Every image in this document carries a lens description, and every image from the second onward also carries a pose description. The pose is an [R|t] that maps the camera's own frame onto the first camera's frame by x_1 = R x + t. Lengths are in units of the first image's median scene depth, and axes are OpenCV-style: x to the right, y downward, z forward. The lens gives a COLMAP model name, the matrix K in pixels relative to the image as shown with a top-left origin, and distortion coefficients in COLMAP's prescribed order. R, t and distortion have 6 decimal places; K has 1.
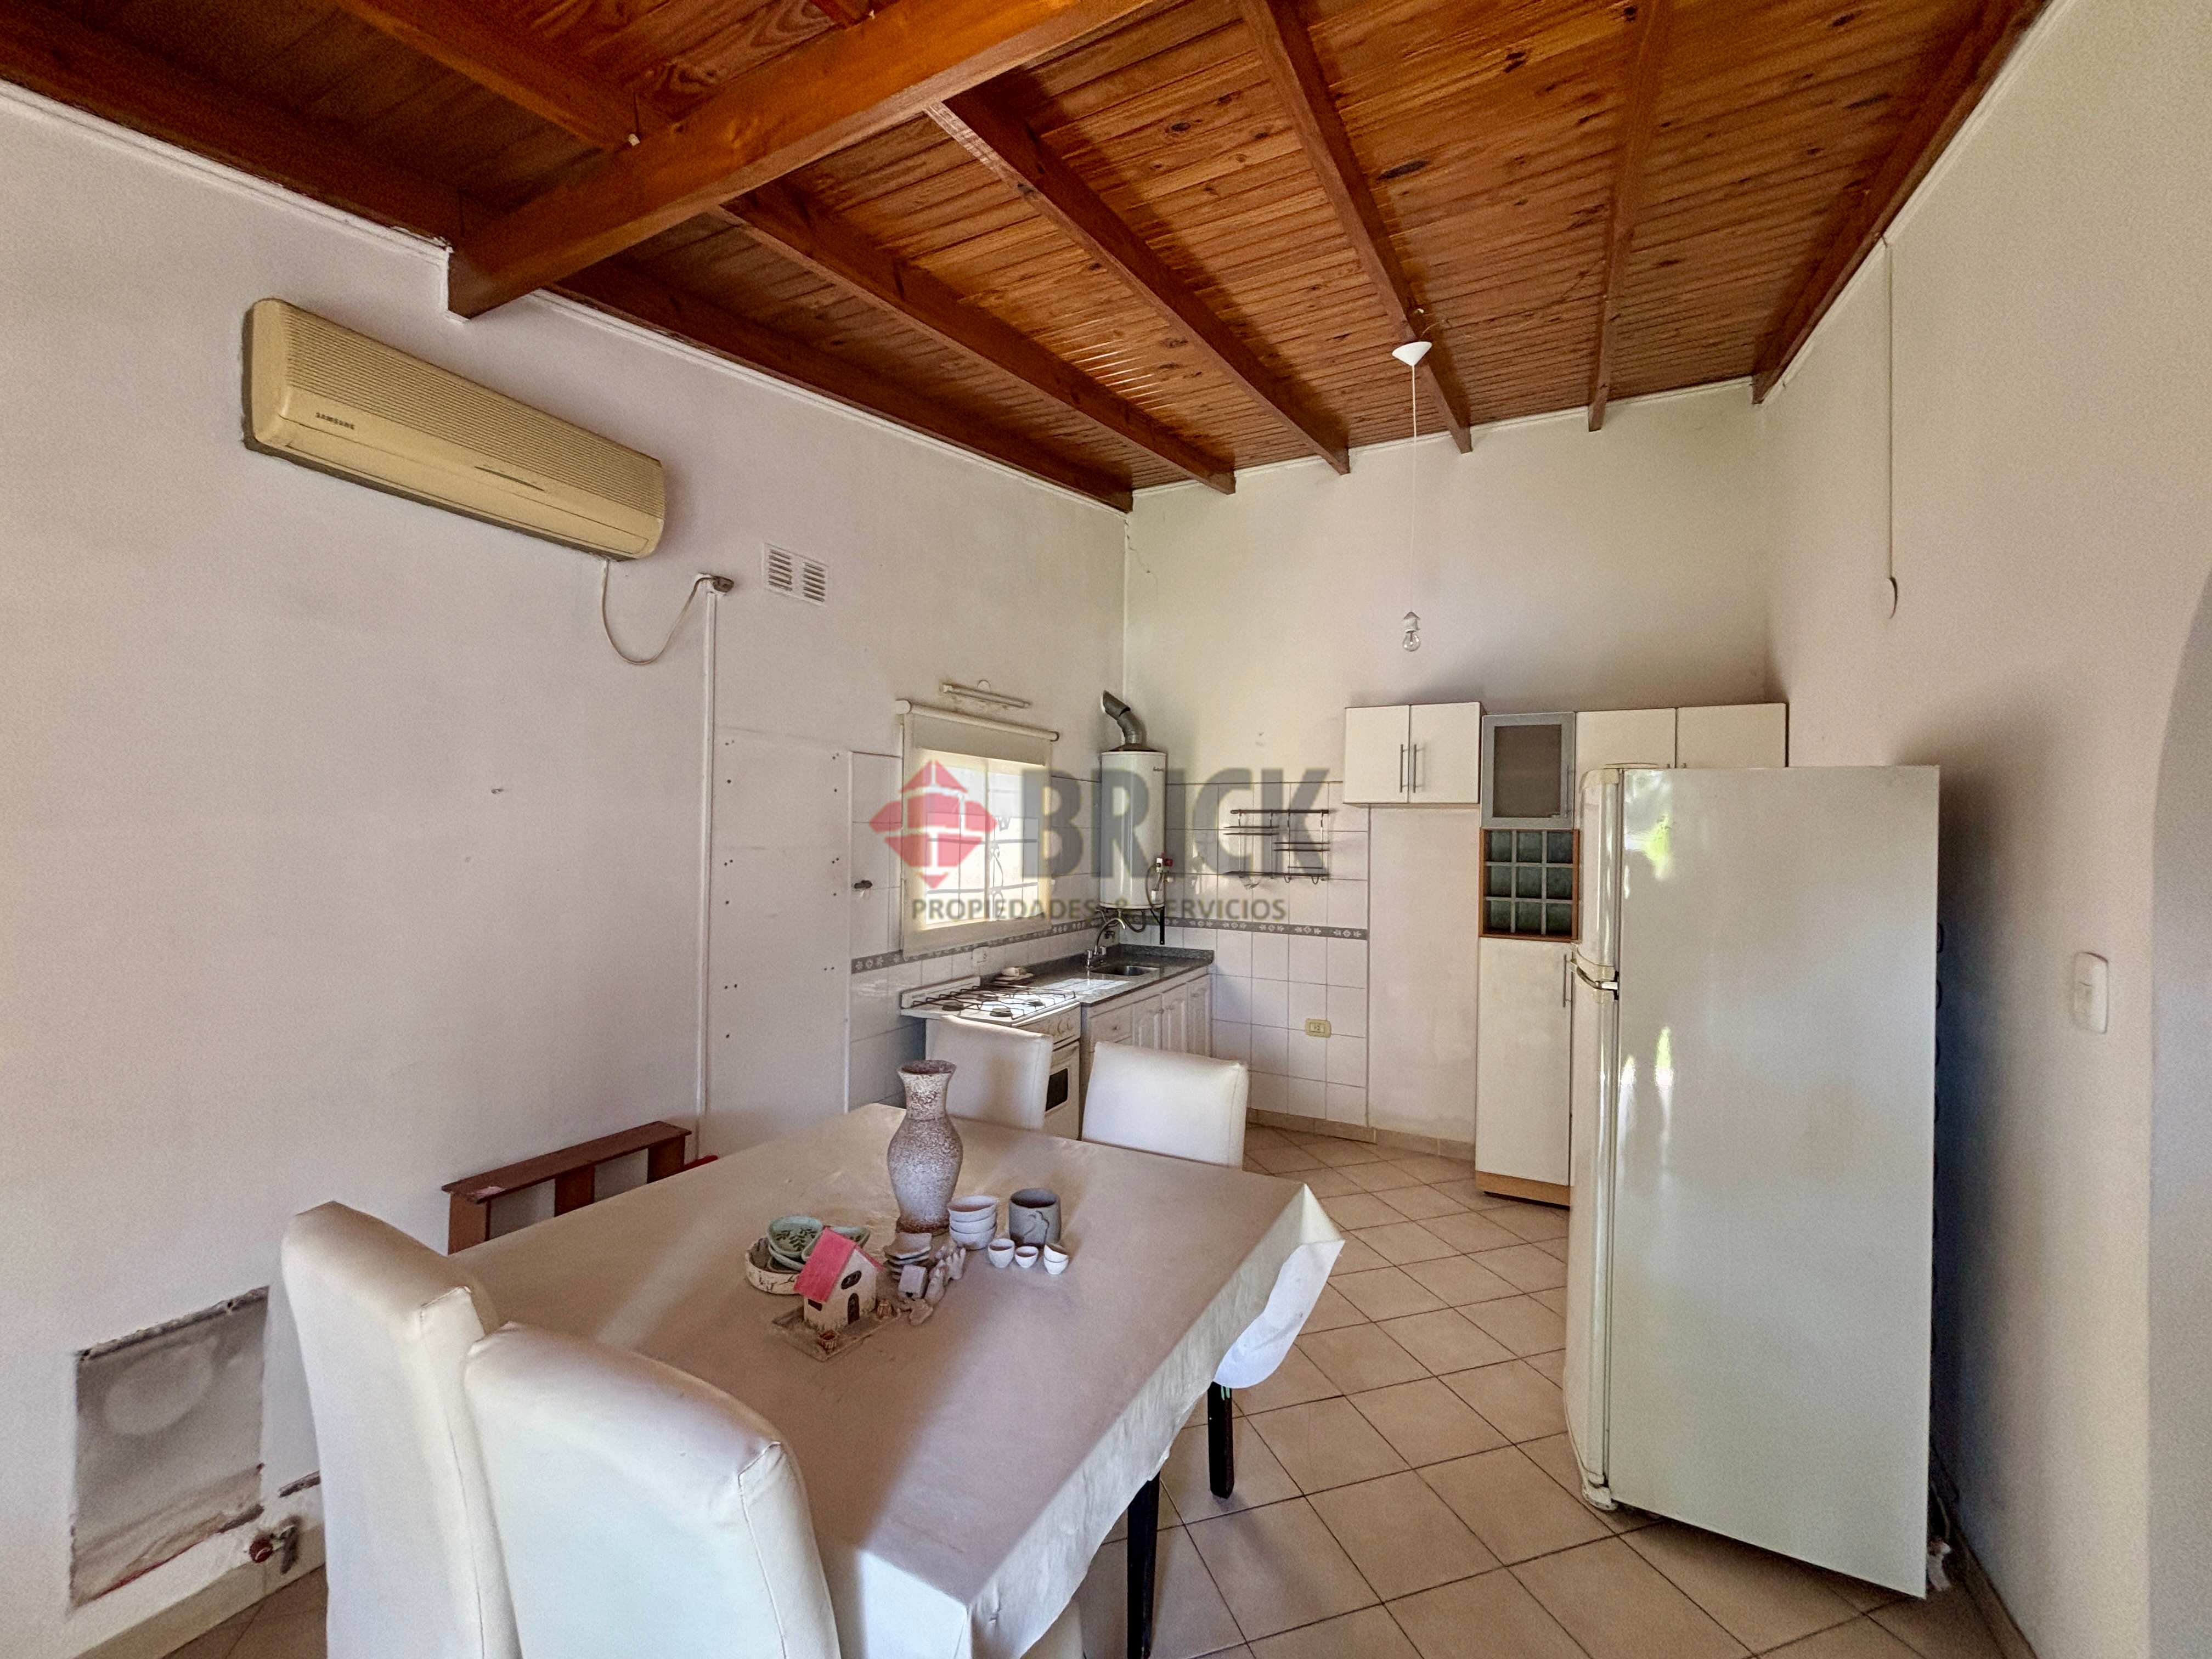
lens RADIAL K [[896.0, 0, 1106.0], [0, 896.0, 829.5], [0, 0, 1]] dist [-0.002063, -0.000309]
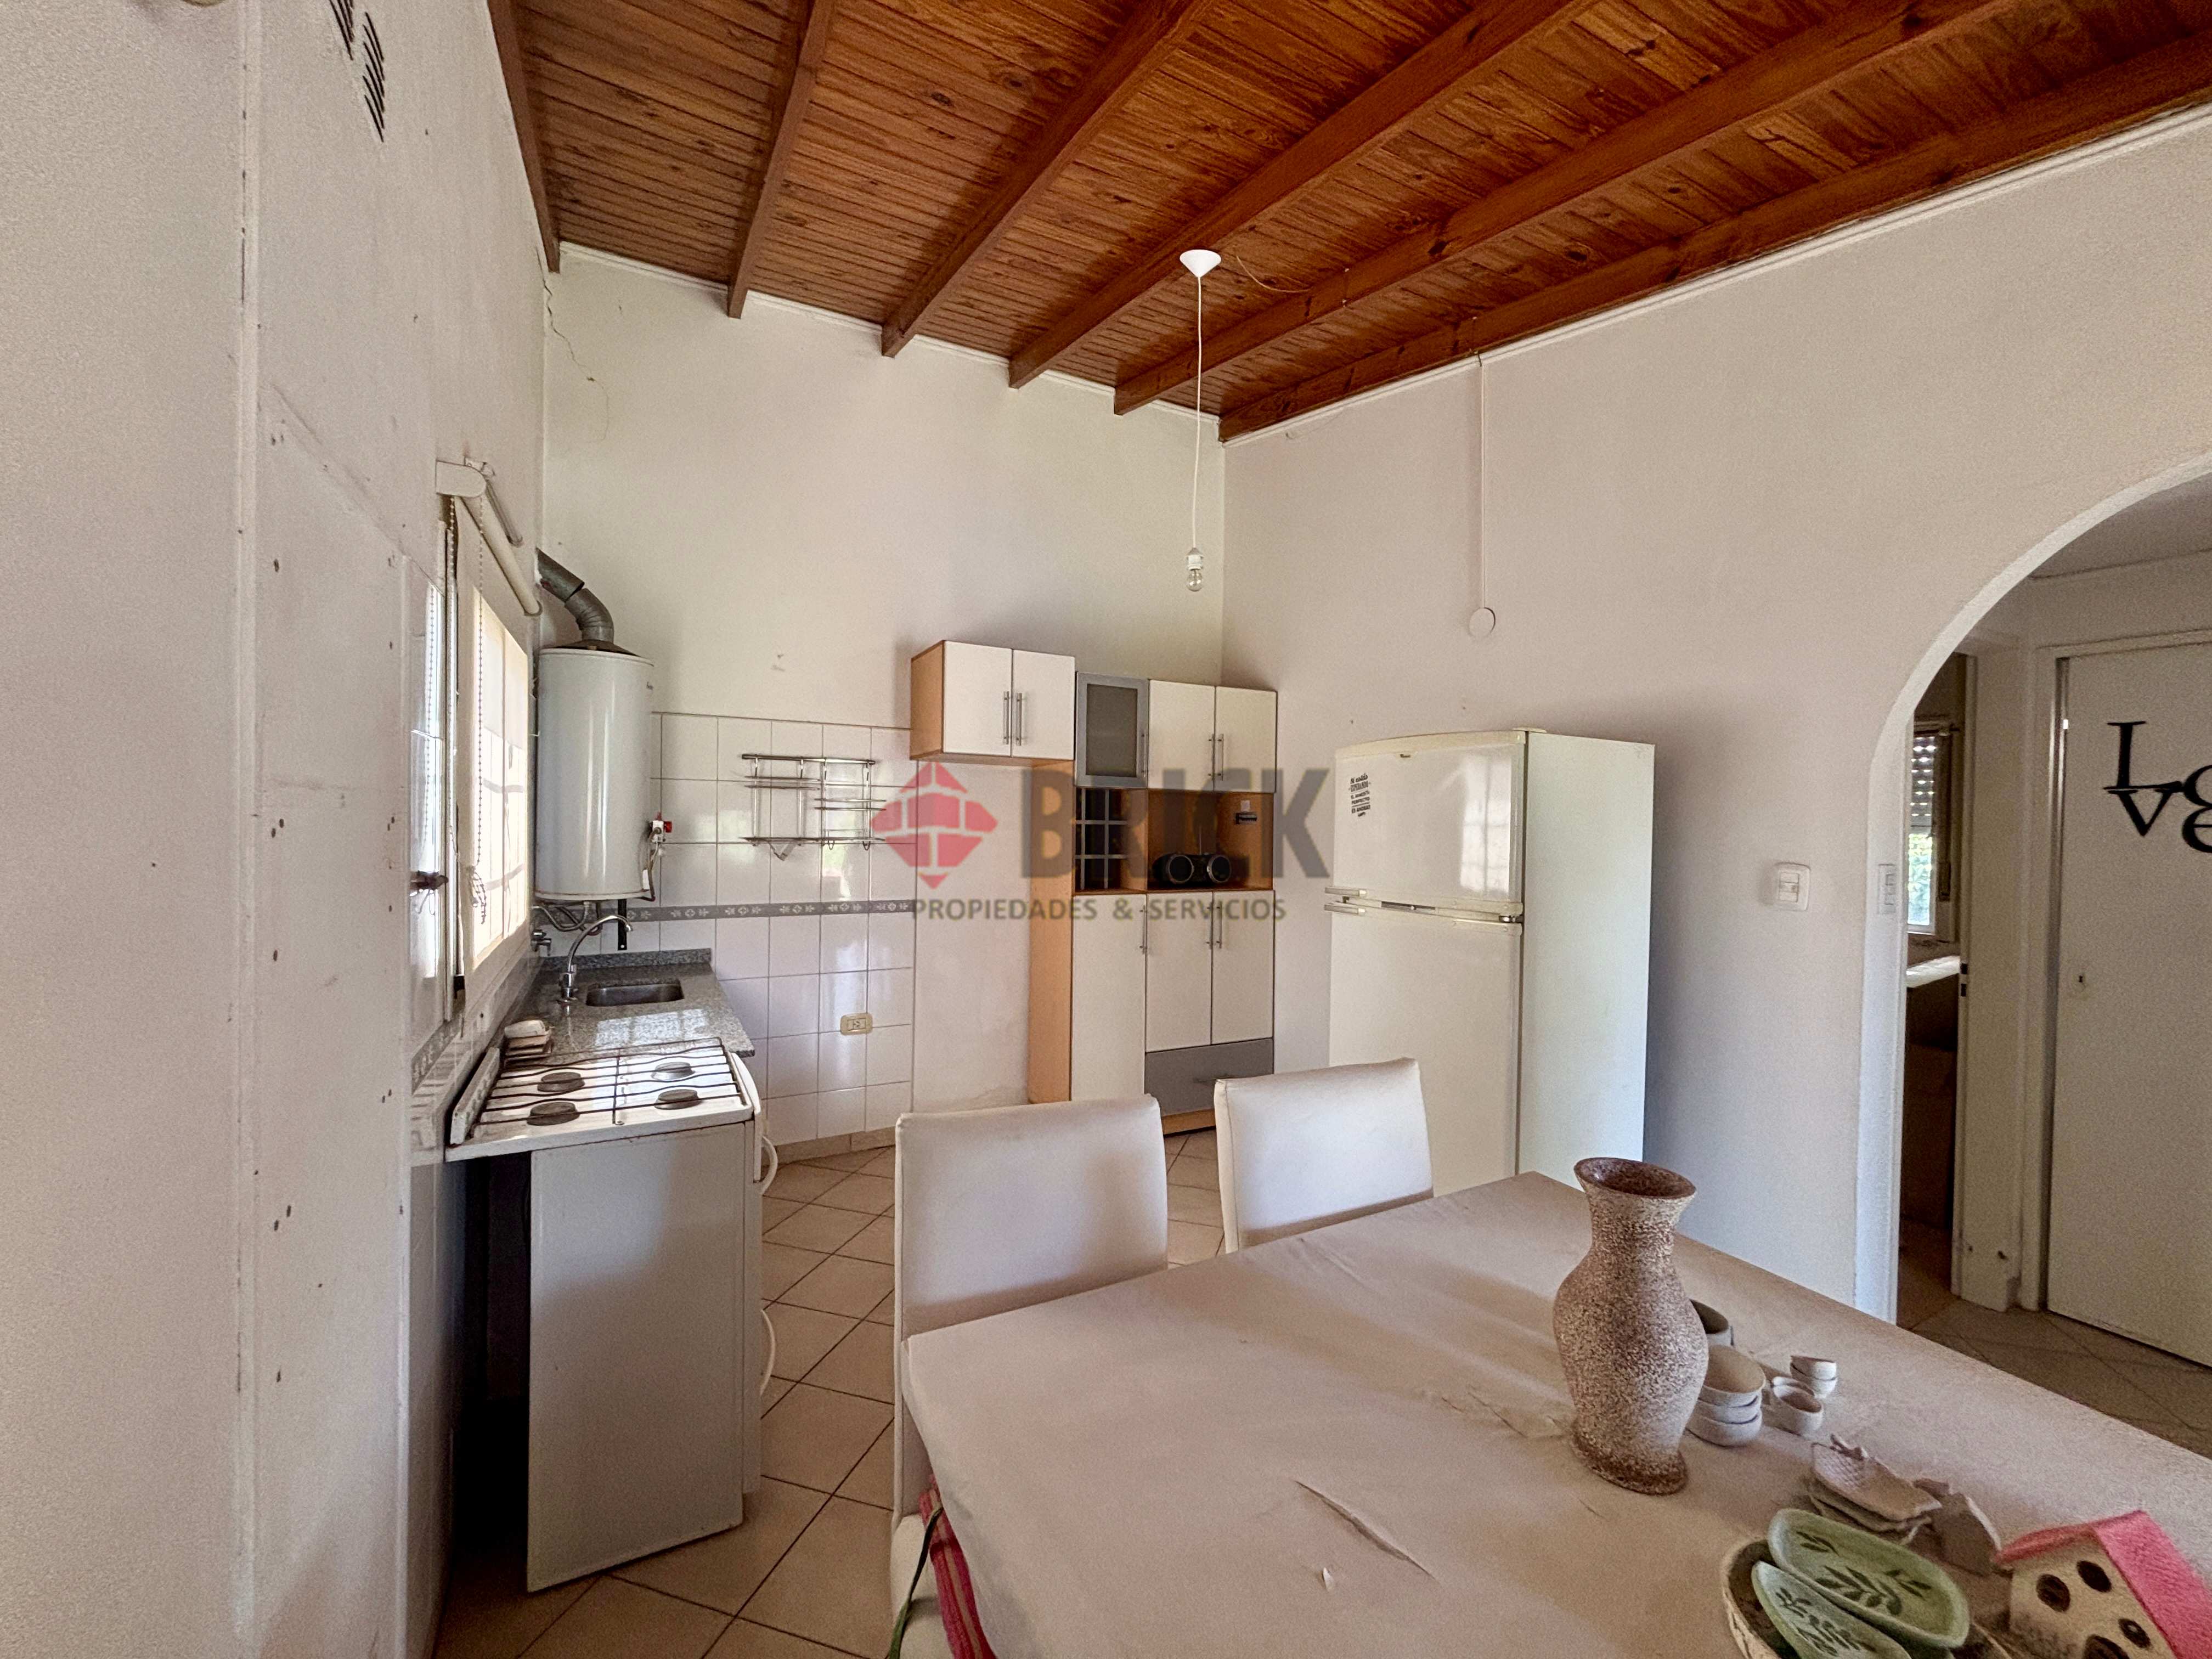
lens RADIAL K [[896.0, 0, 1106.0], [0, 896.0, 829.5], [0, 0, 1]] dist [-0.002063, -0.000309]
pose [[0.563536, -0.018124, 0.825892, -0.309101], [-0.013610, 0.999420, 0.031219, 0.013184], [-0.825979, -0.028834, 0.562963, 0.349670]]
